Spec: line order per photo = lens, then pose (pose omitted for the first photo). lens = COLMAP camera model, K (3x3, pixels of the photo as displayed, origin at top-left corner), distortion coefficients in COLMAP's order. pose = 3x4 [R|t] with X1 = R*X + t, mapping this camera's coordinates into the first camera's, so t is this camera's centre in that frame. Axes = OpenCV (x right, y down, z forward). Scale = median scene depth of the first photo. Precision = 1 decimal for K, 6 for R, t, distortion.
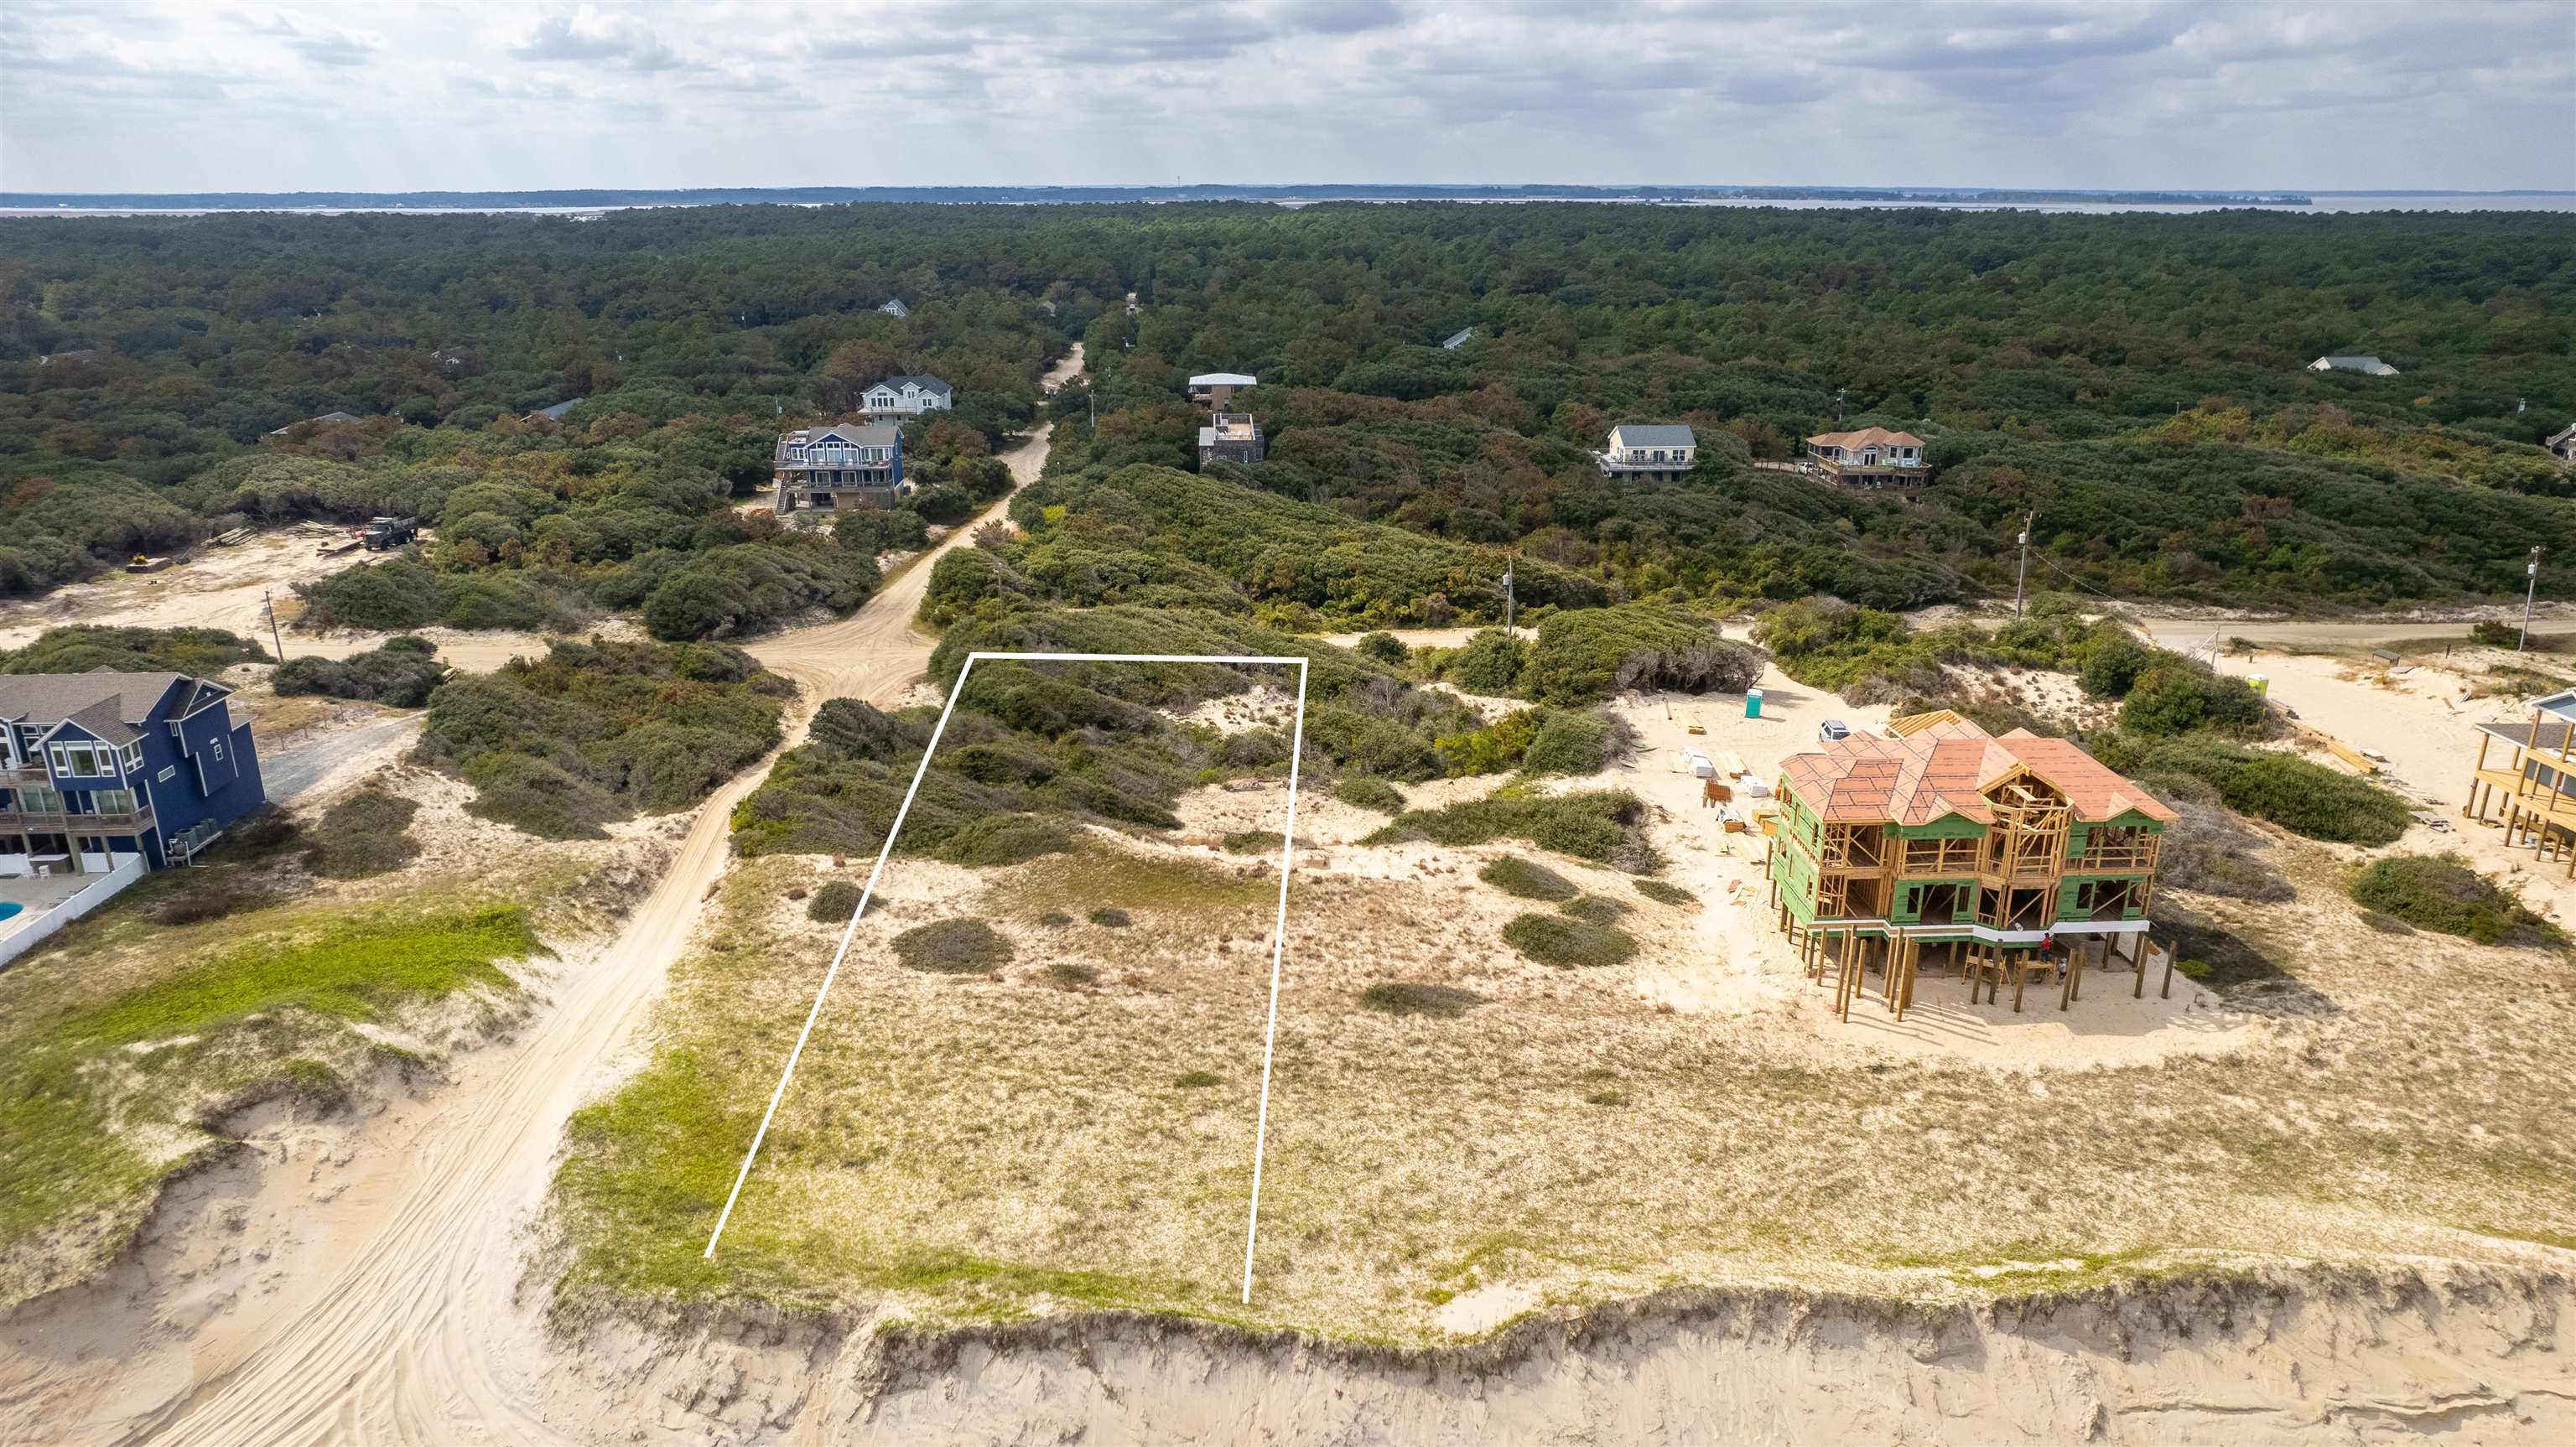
lens RADIAL K [[1655.7, 0, 1283.3], [0, 1655.7, 733.1], [0, 0, 1]] dist [-0.077719, 0.068417]
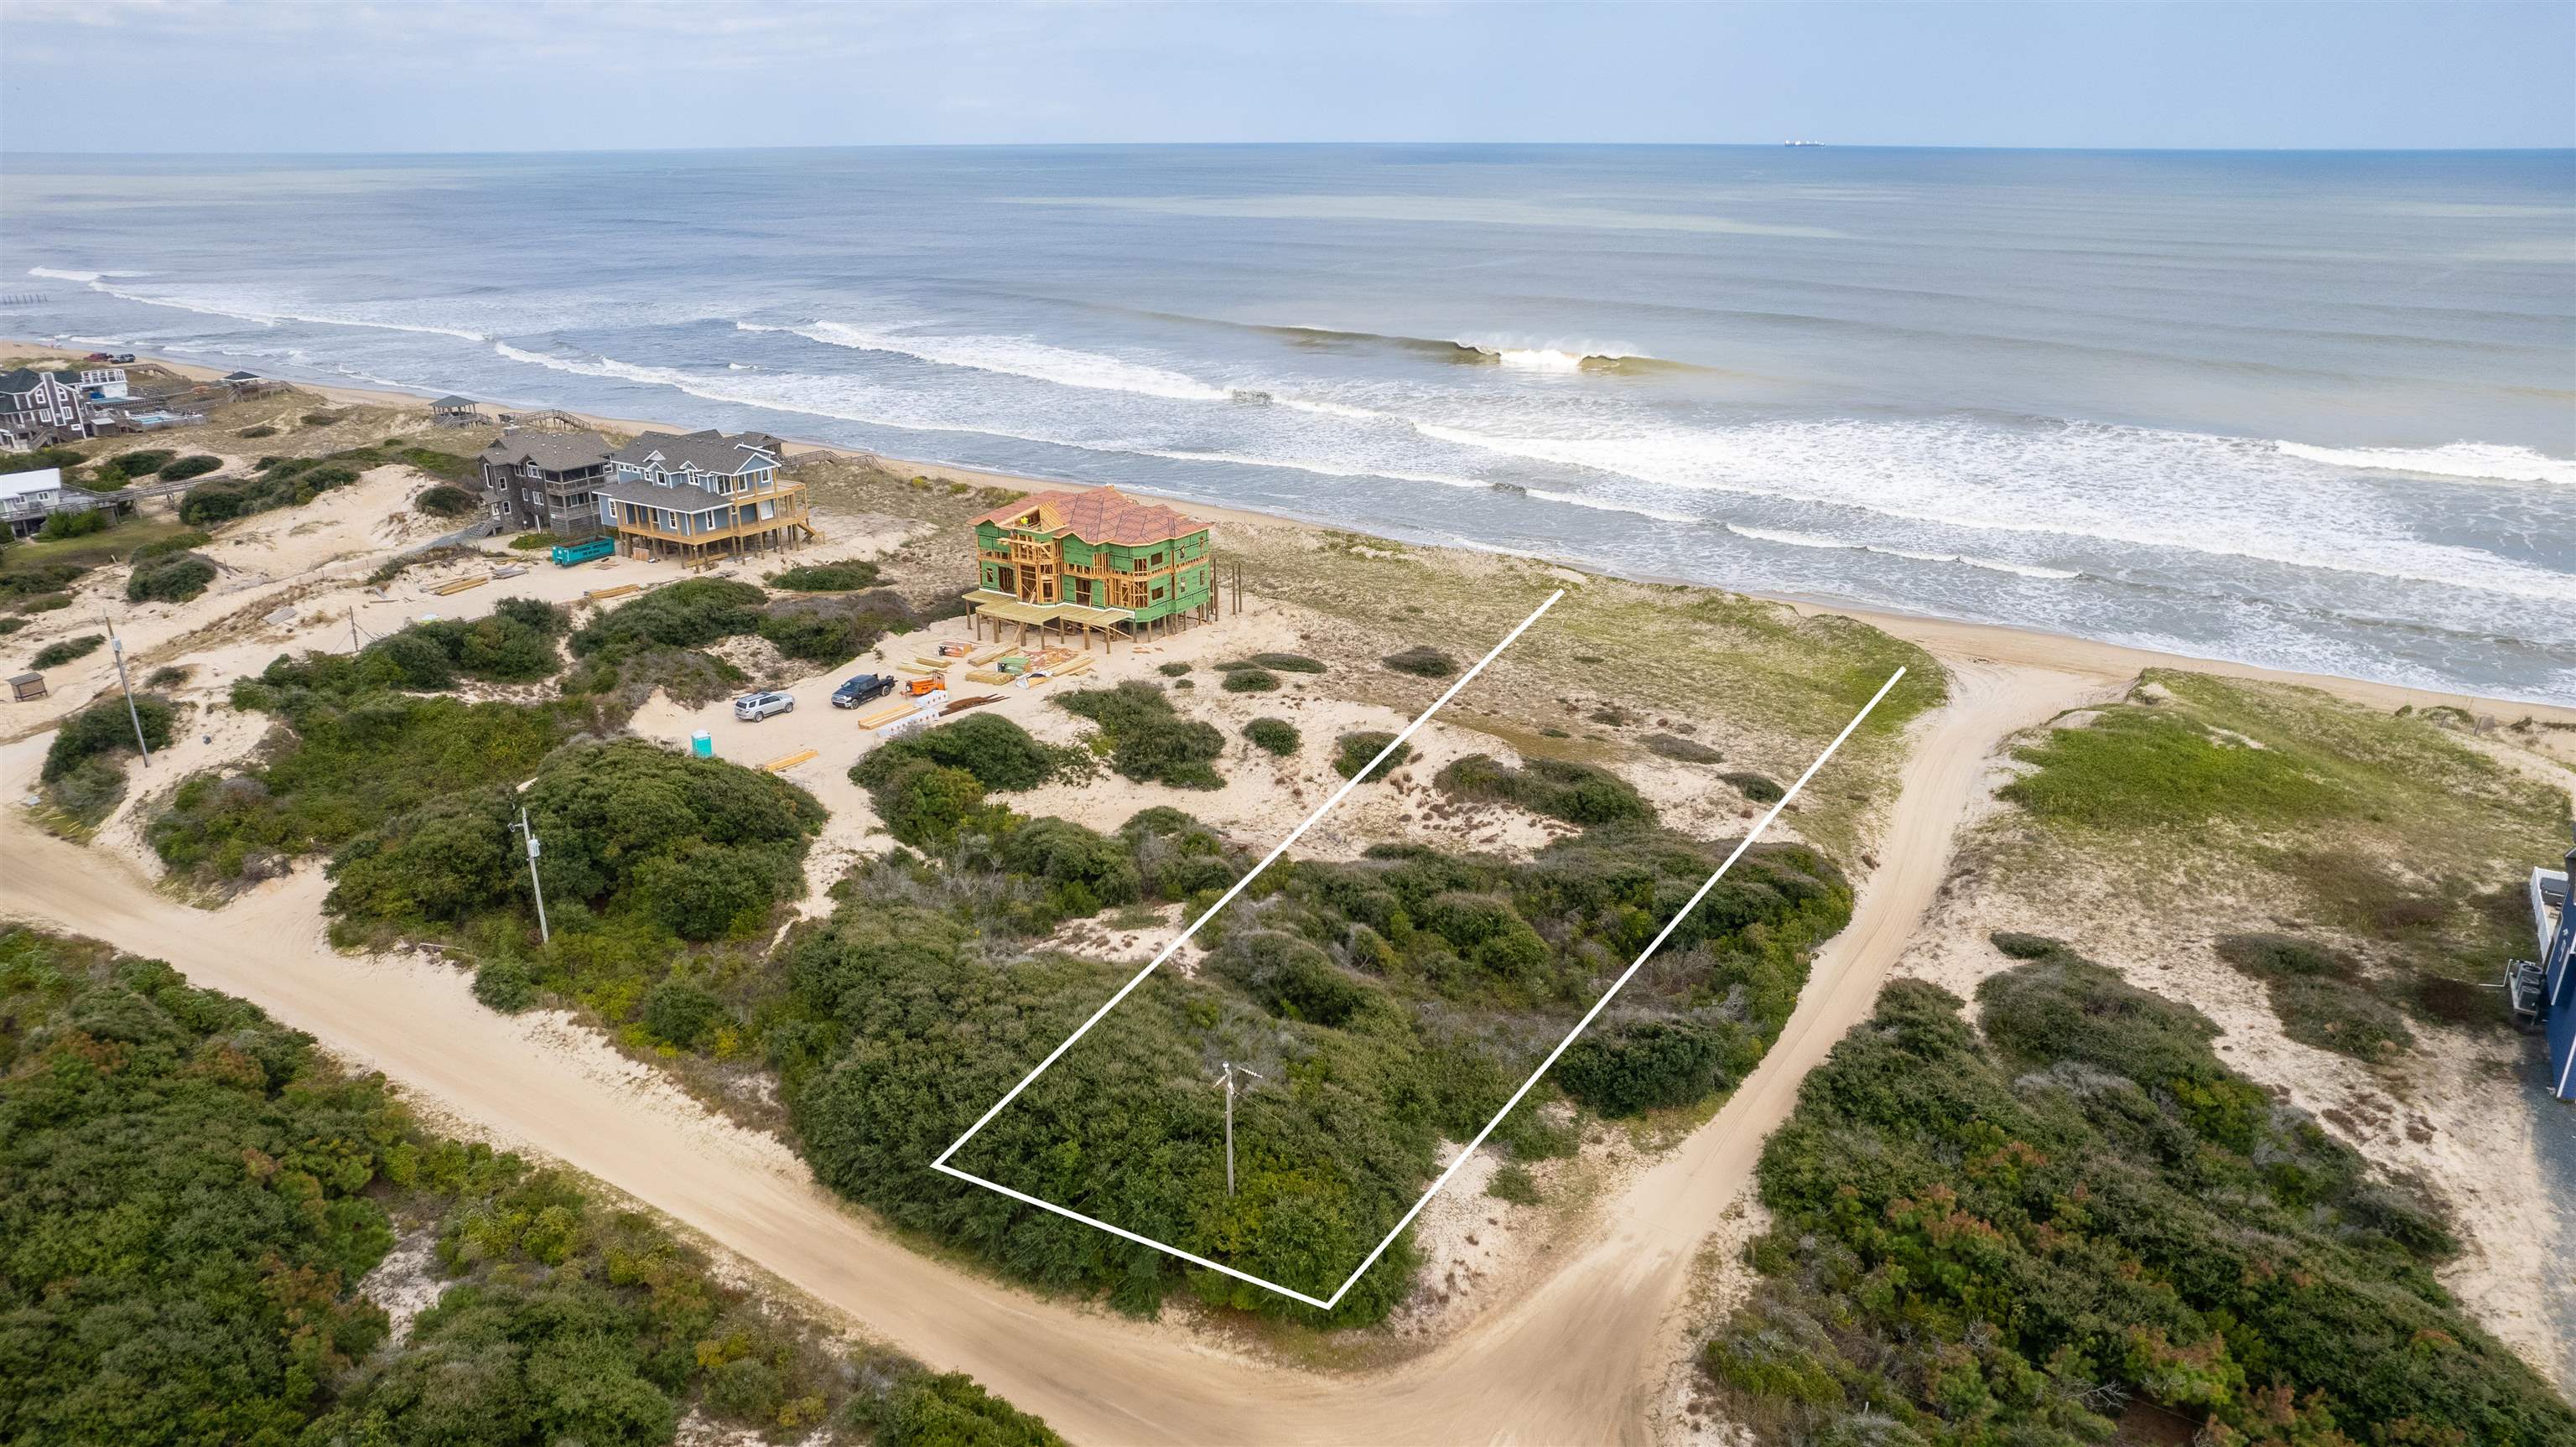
lens RADIAL K [[1644.2, 0, 1284.1], [0, 1644.2, 744.0], [0, 0, 1]] dist [-0.068262, 0.054560]
pose [[-0.812128, -0.202144, 0.547344, -0.626640], [0.187866, 0.797525, 0.573289, -0.643515], [-0.552408, 0.568411, -0.609717, 1.880415]]
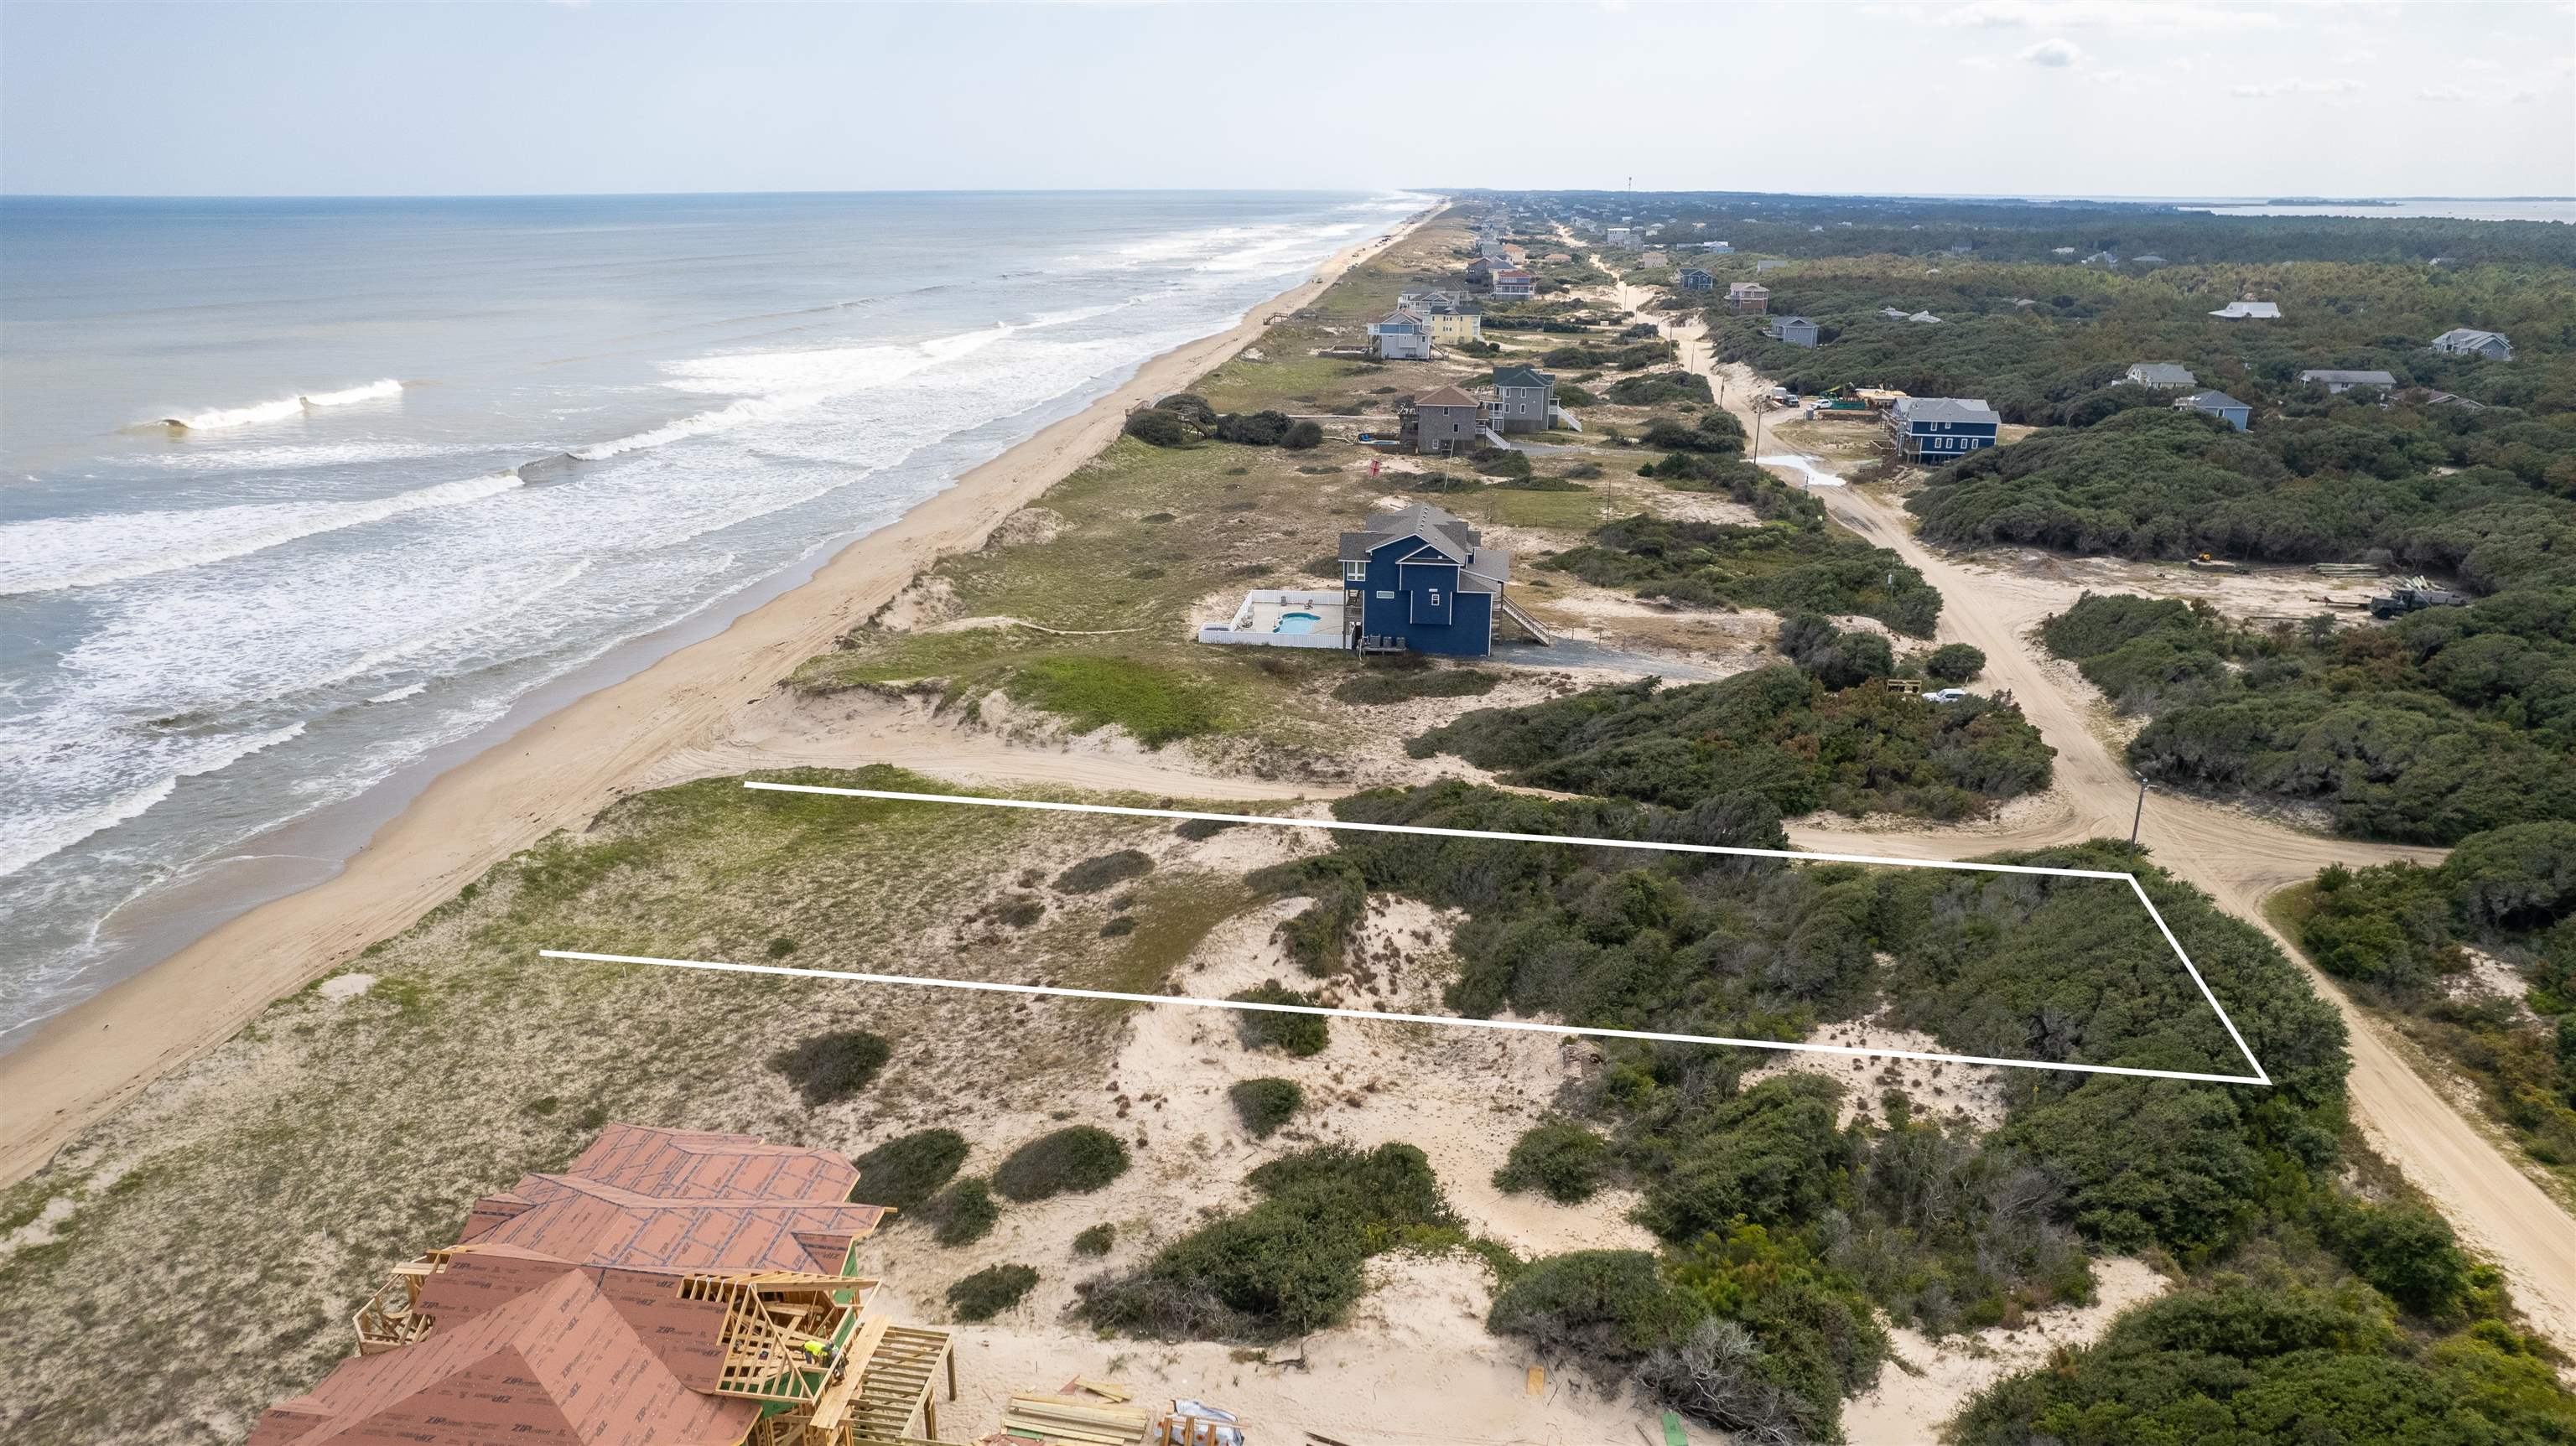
lens RADIAL K [[1644.1, 0, 1284.1], [0, 1644.1, 743.5], [0, 0, 1]] dist [-0.068262, 0.054560]
pose [[-0.173330, 0.320158, -0.931373, 0.766673], [-0.315412, 0.877832, 0.360452, -0.375783], [0.932991, 0.356244, -0.051173, 1.098365]]
